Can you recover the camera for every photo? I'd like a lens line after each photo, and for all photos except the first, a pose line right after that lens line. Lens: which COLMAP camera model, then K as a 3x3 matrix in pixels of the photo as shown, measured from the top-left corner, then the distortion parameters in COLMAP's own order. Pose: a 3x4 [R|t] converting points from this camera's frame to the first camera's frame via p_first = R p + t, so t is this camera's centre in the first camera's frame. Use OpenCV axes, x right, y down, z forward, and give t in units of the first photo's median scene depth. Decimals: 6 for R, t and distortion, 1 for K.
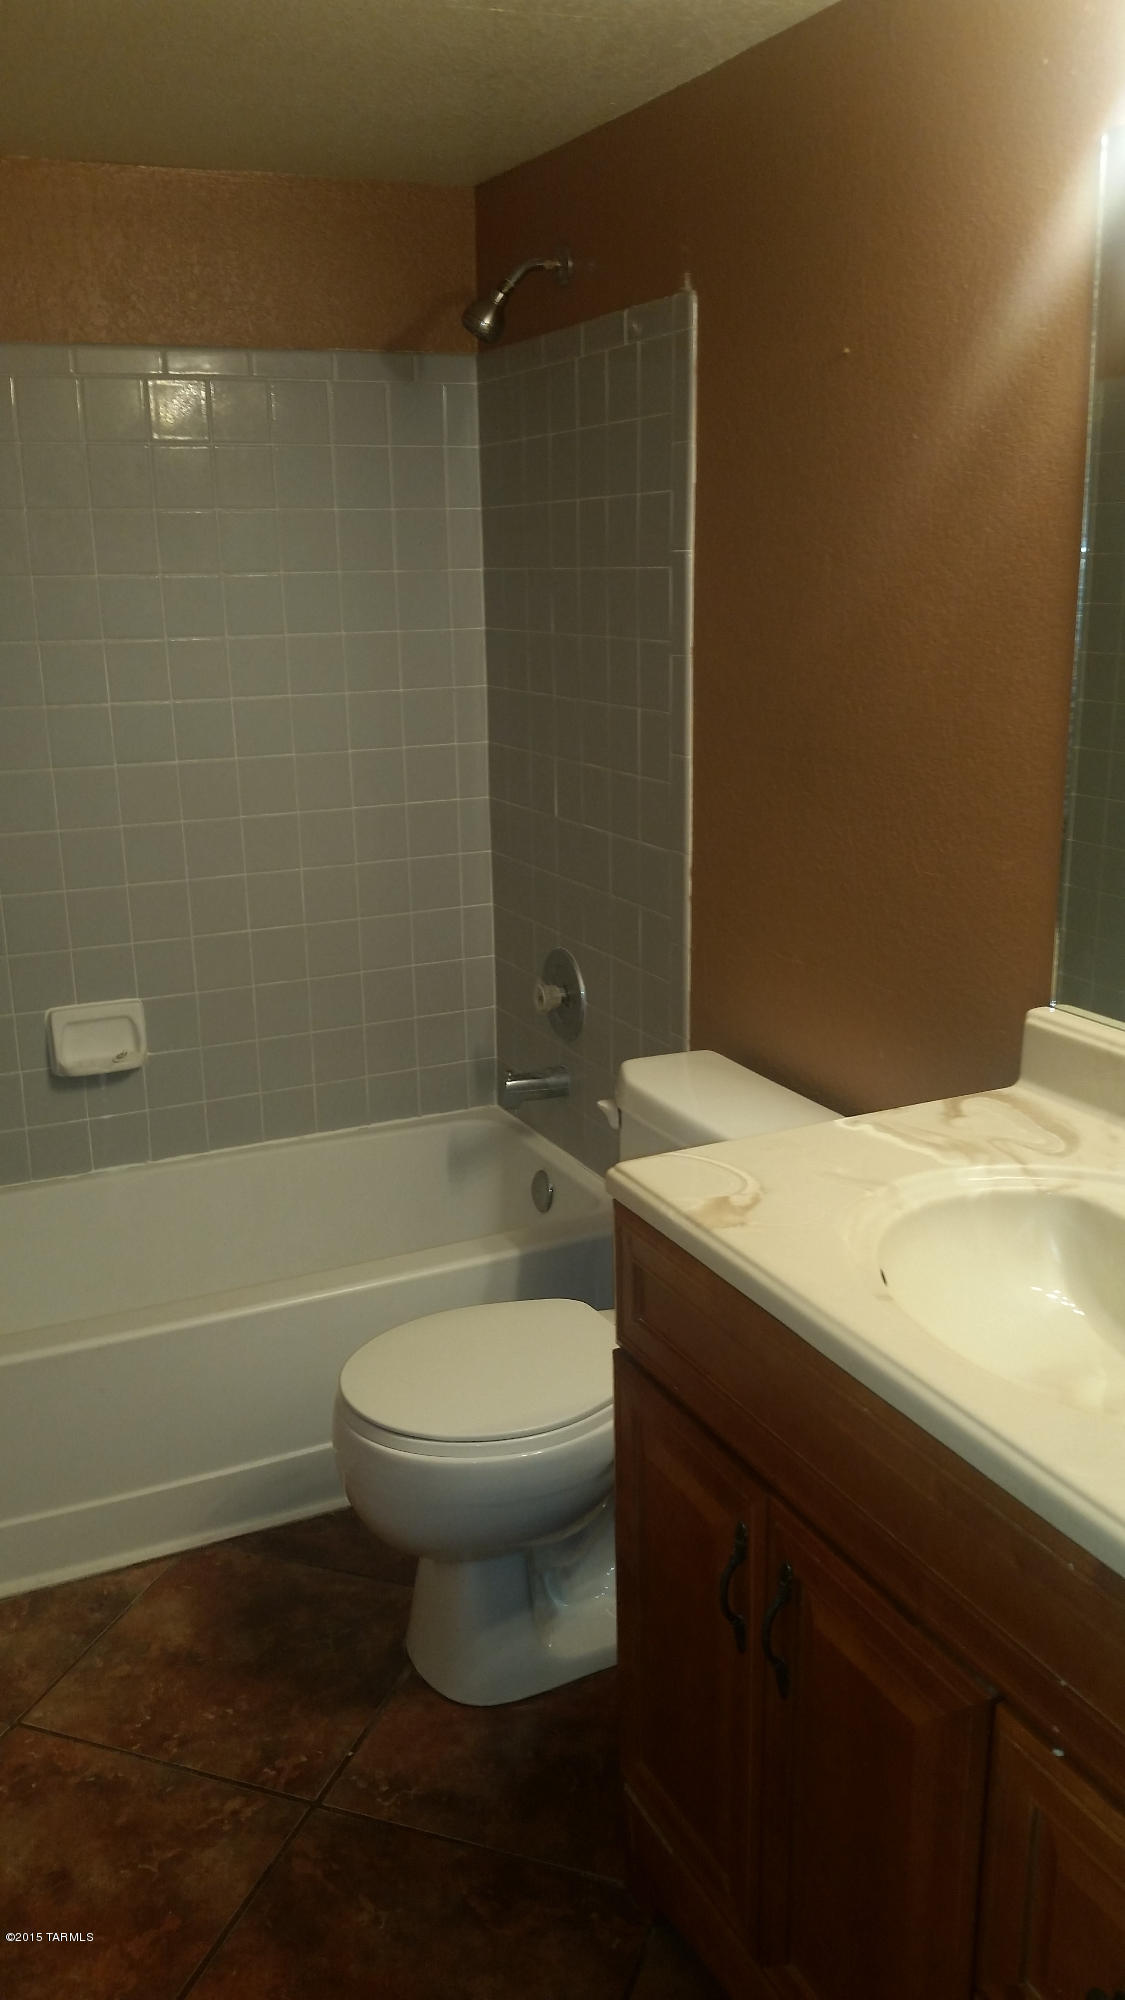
lens RADIAL K [[1663.6, 0, 529.0], [0, 1663.6, 1005.1], [0, 0, 1]] dist [0.112729, -0.232953]
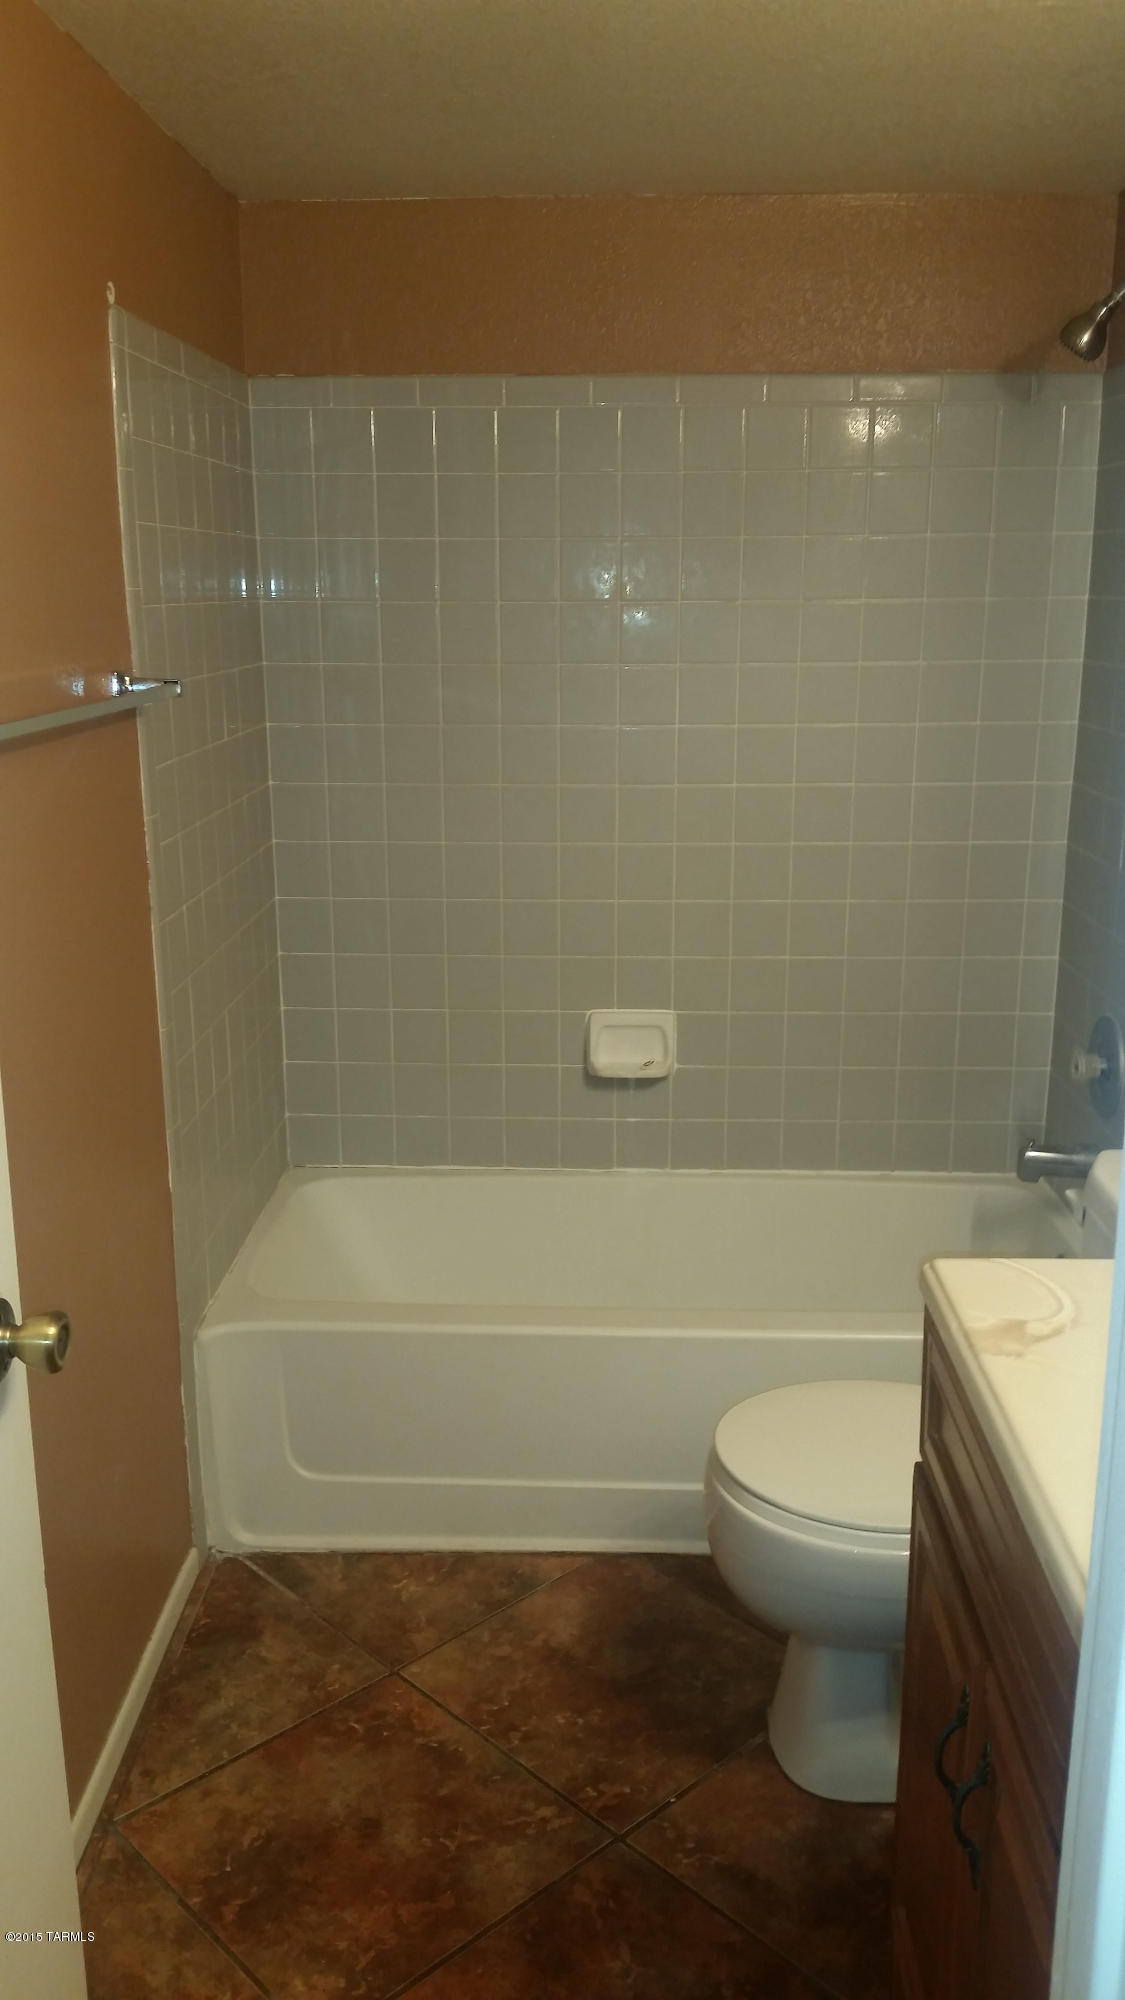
lens RADIAL K [[1663.6, 0, 549.8], [0, 1663.6, 1008.4], [0, 0, 1]] dist [0.112729, -0.232953]
pose [[0.904613, 0.129682, -0.406026, 0.177889], [-0.132202, 0.990979, 0.021970, -0.028051], [0.405213, 0.033803, 0.913597, 0.057372]]
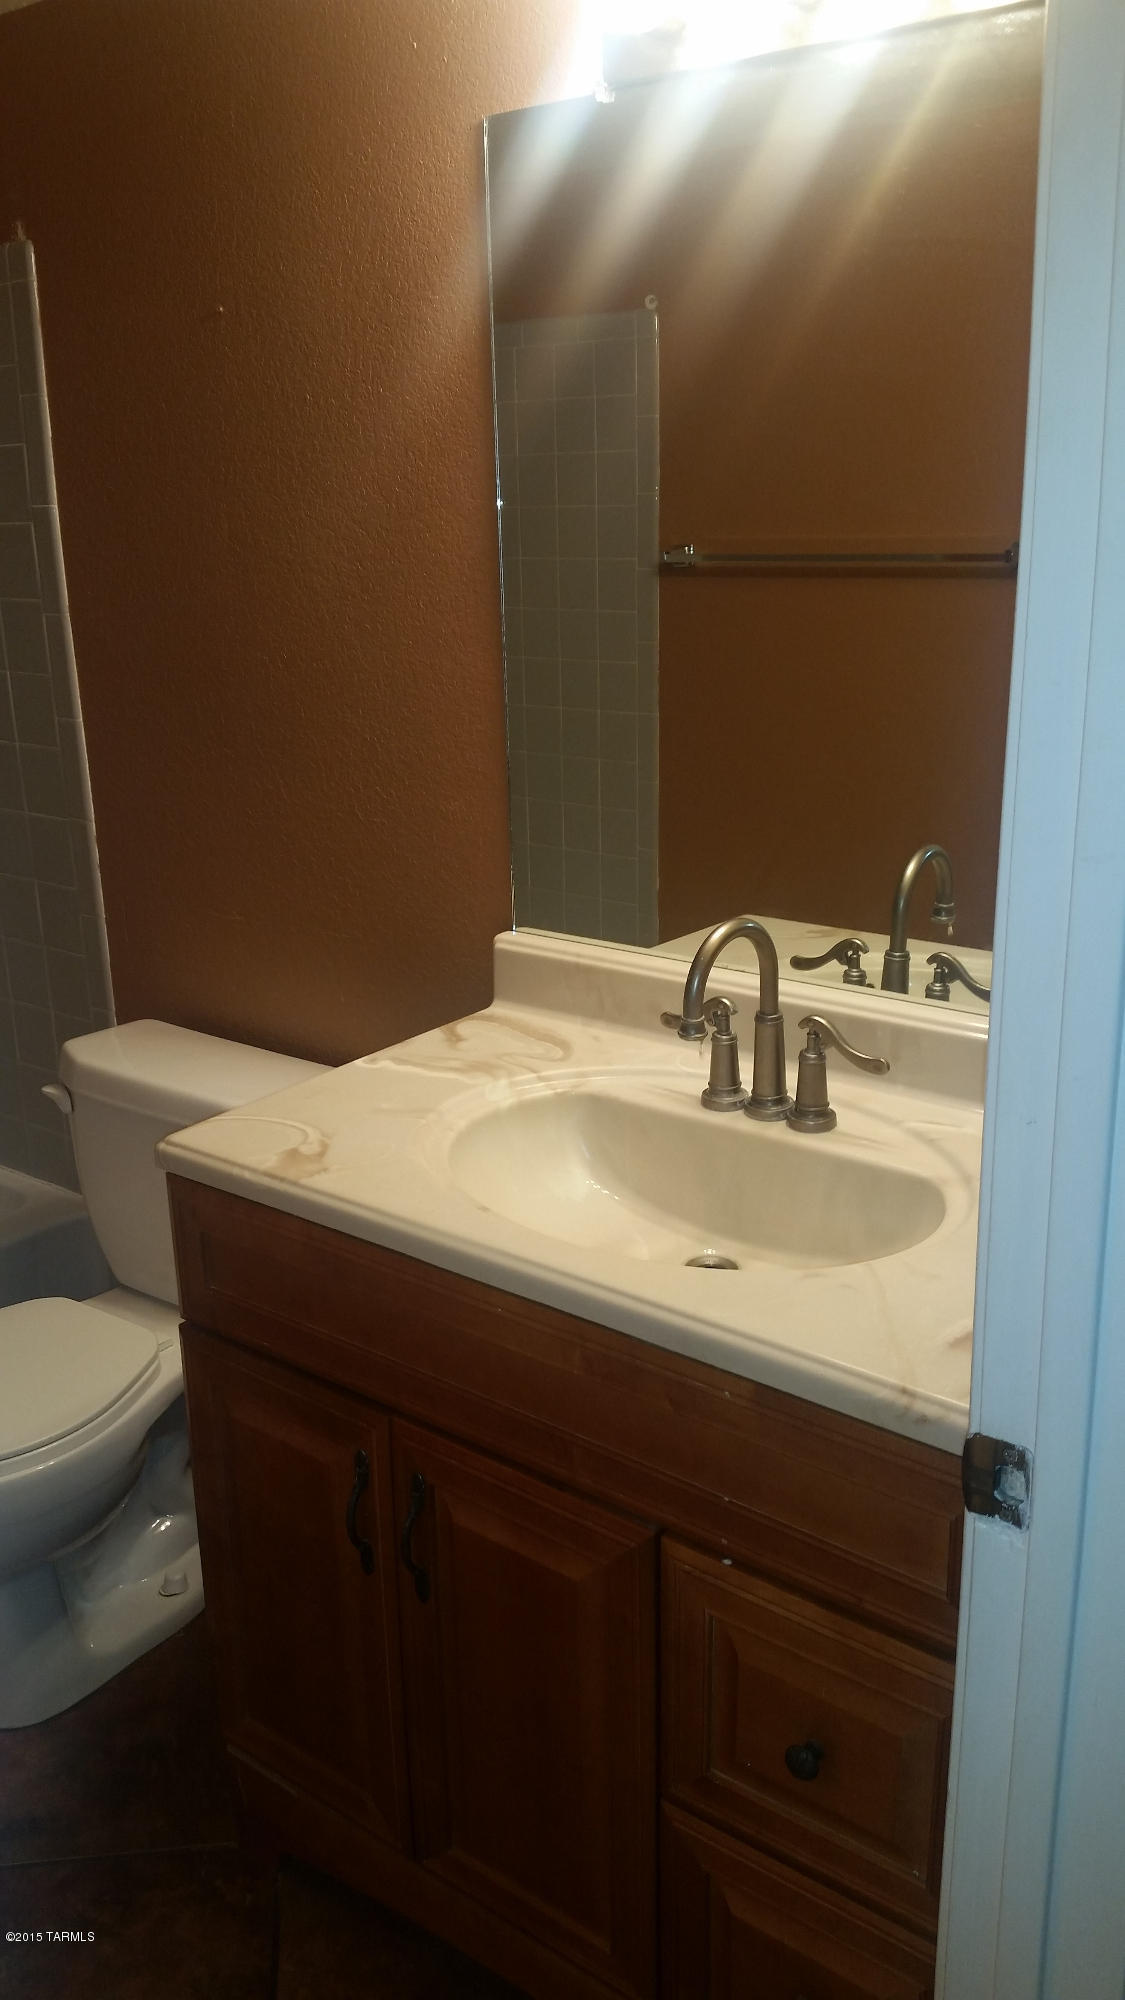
lens RADIAL K [[1663.6, 0, 564.5], [0, 1663.6, 1005.9], [0, 0, 1]] dist [0.112729, -0.232953]
pose [[0.889883, -0.136312, 0.435348, -0.129673], [0.124401, 0.990656, 0.055900, -0.006305], [-0.438900, 0.004413, 0.898525, 0.005660]]
